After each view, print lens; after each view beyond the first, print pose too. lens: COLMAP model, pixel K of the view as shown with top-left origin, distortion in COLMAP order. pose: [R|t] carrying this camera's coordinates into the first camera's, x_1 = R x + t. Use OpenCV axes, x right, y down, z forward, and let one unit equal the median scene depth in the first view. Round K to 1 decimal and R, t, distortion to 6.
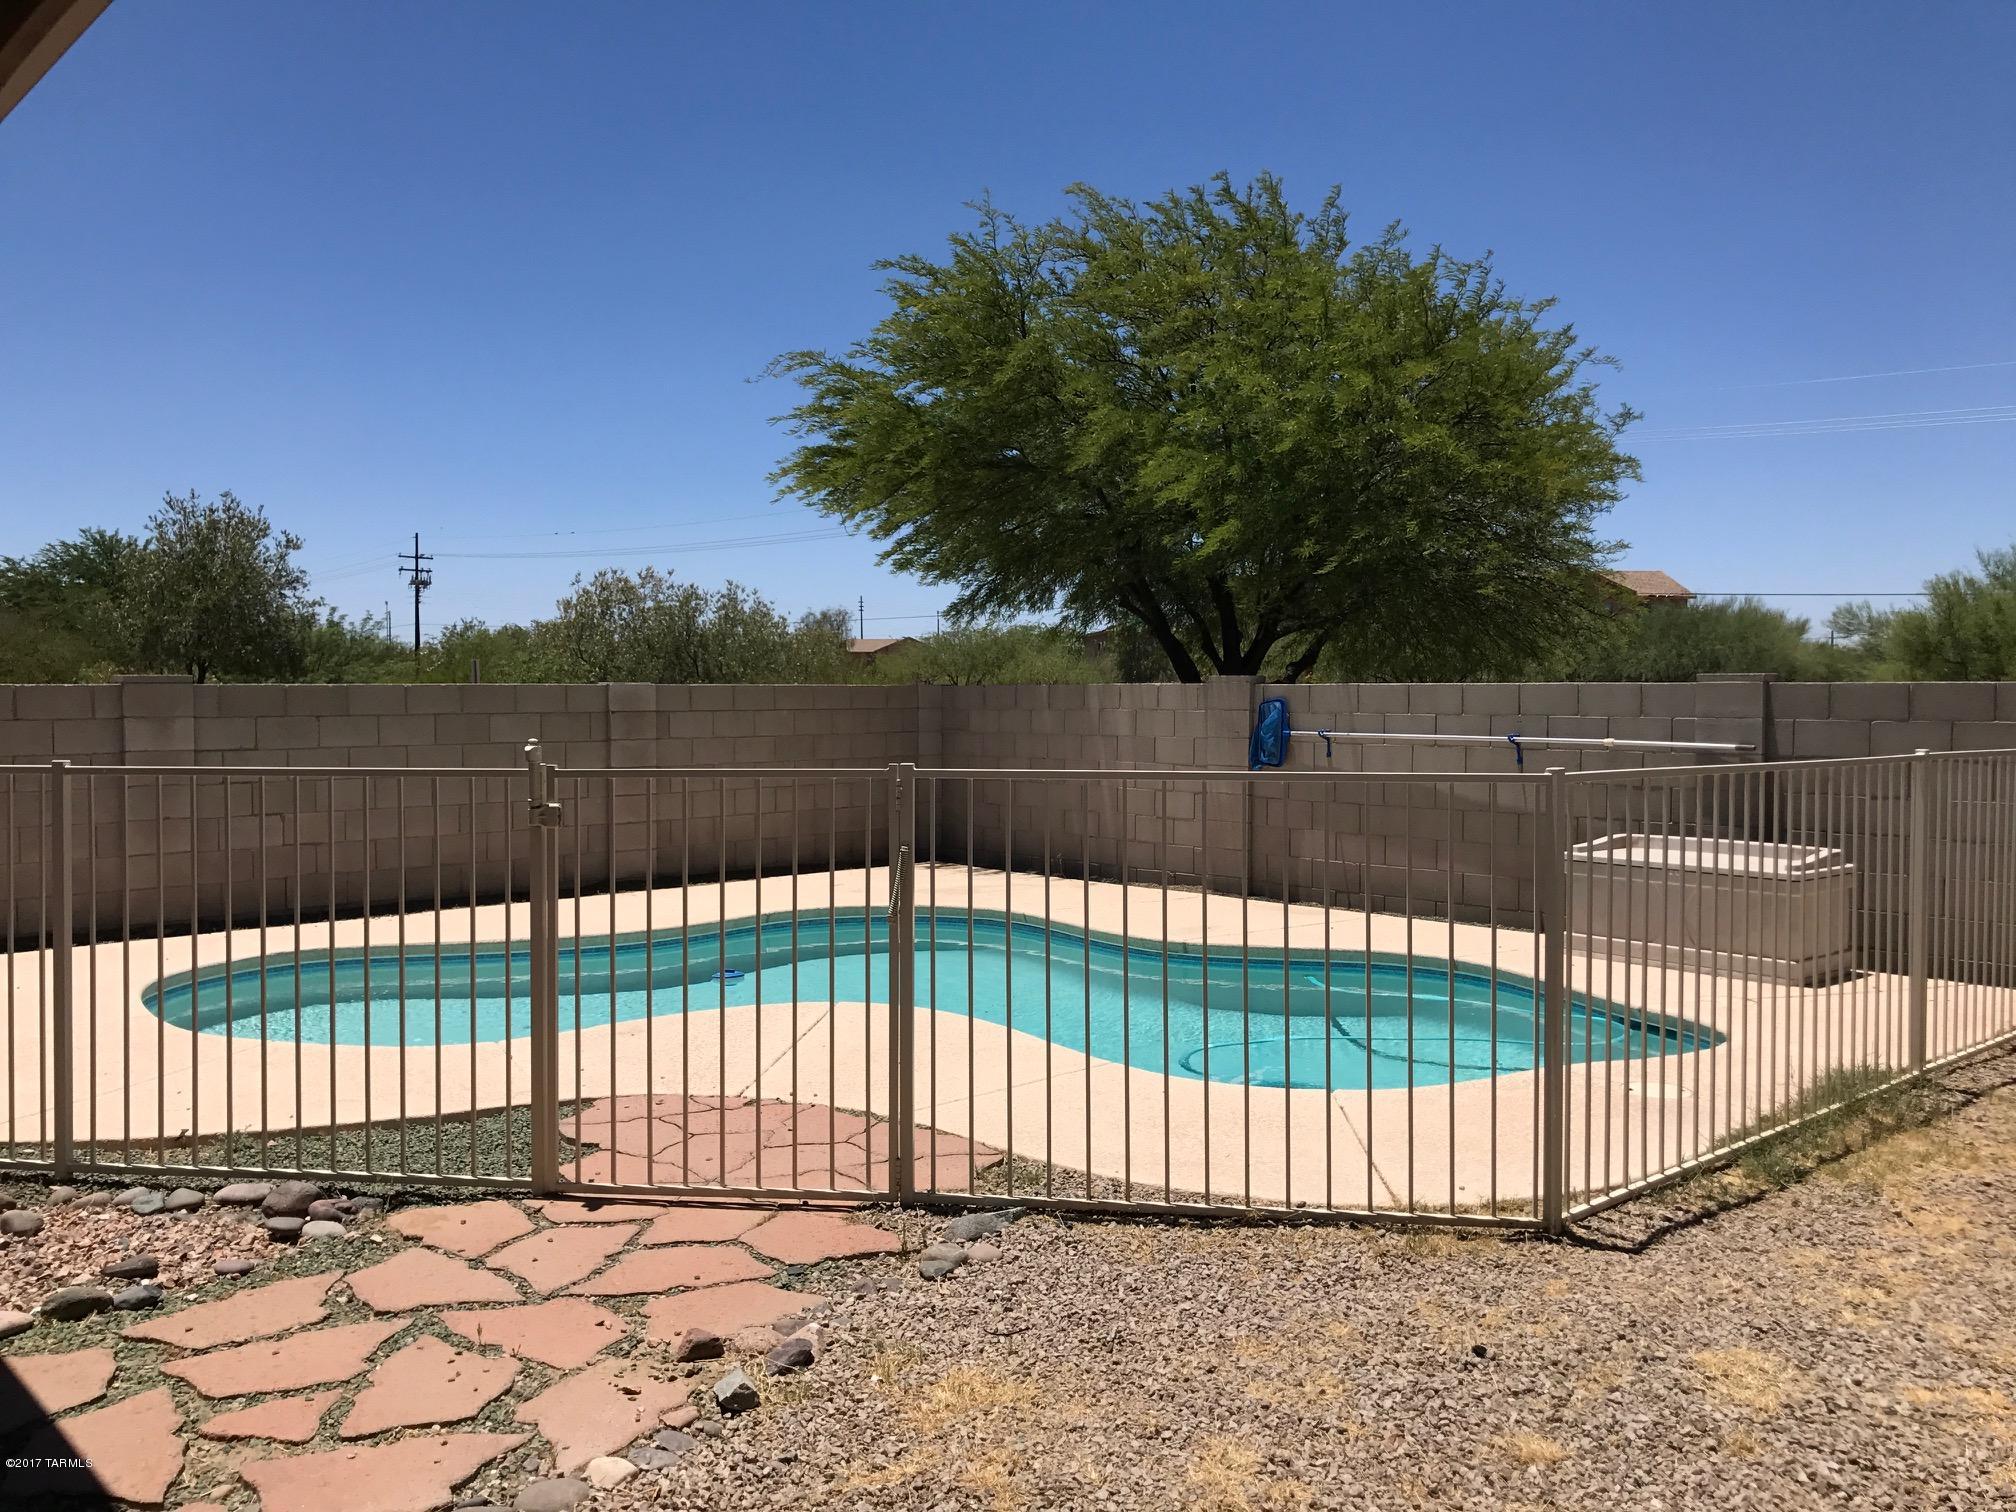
lens RADIAL K [[1641.2, 0, 1017.8], [0, 1641.2, 766.8], [0, 0, 1]] dist [0.023657, -0.020224]
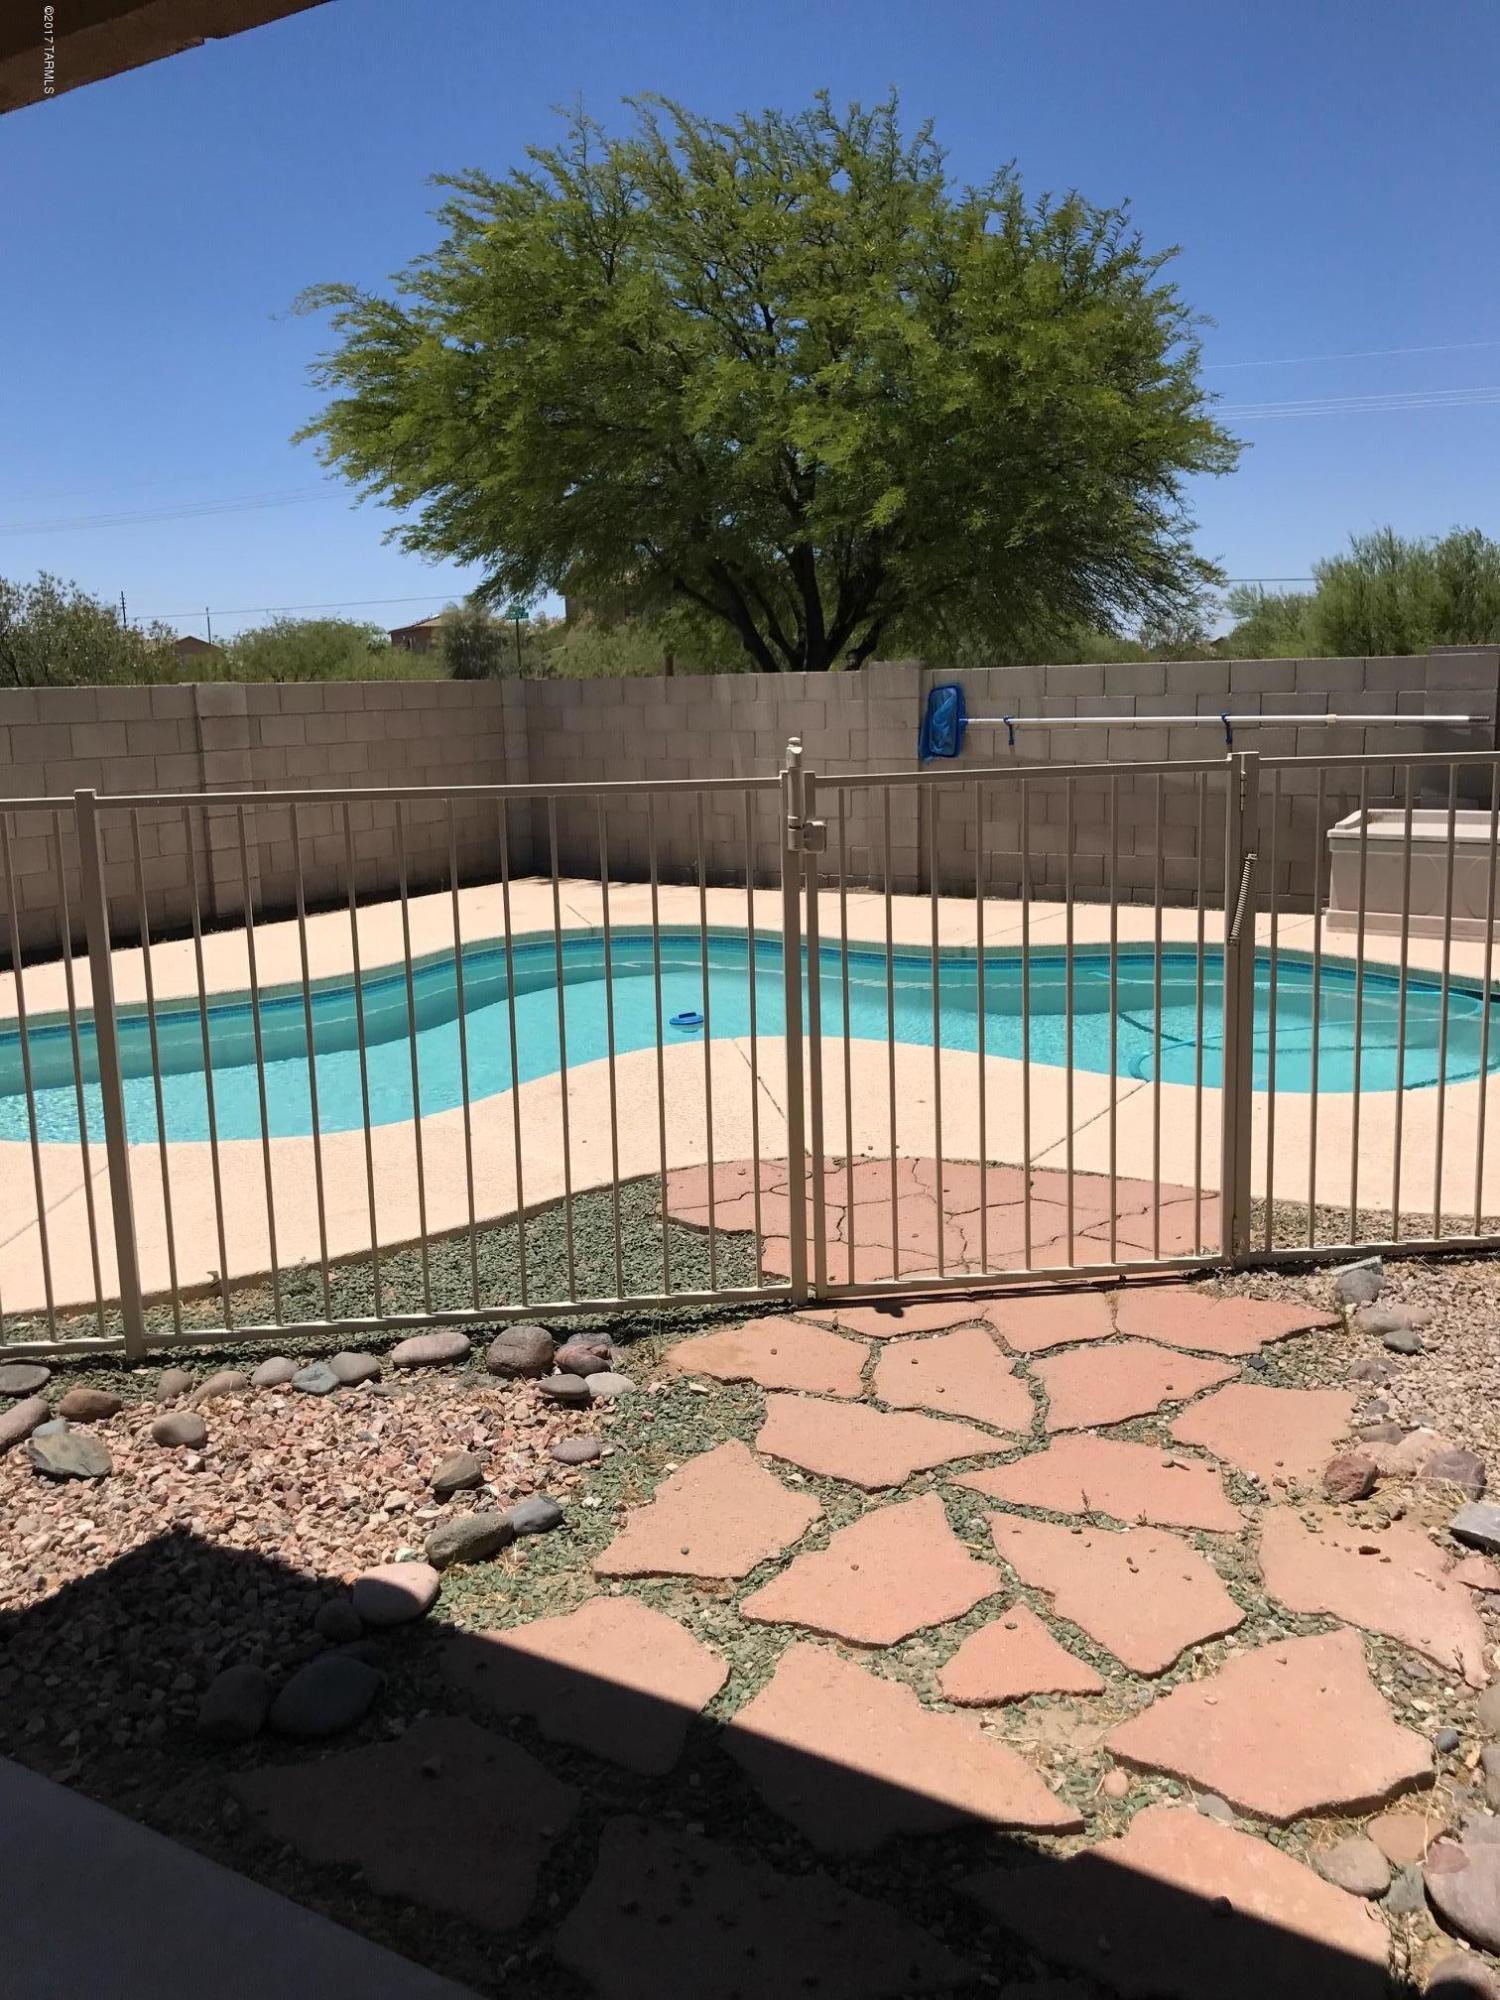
lens RADIAL K [[1628.2, 0, 745.8], [0, 1628.2, 994.0], [0, 0, 1]] dist [0.023657, -0.020224]
pose [[0.962882, -0.071338, 0.260325, -0.219458], [0.034738, 0.989174, 0.142580, -0.002981], [-0.267678, -0.128245, 0.954936, 0.110610]]
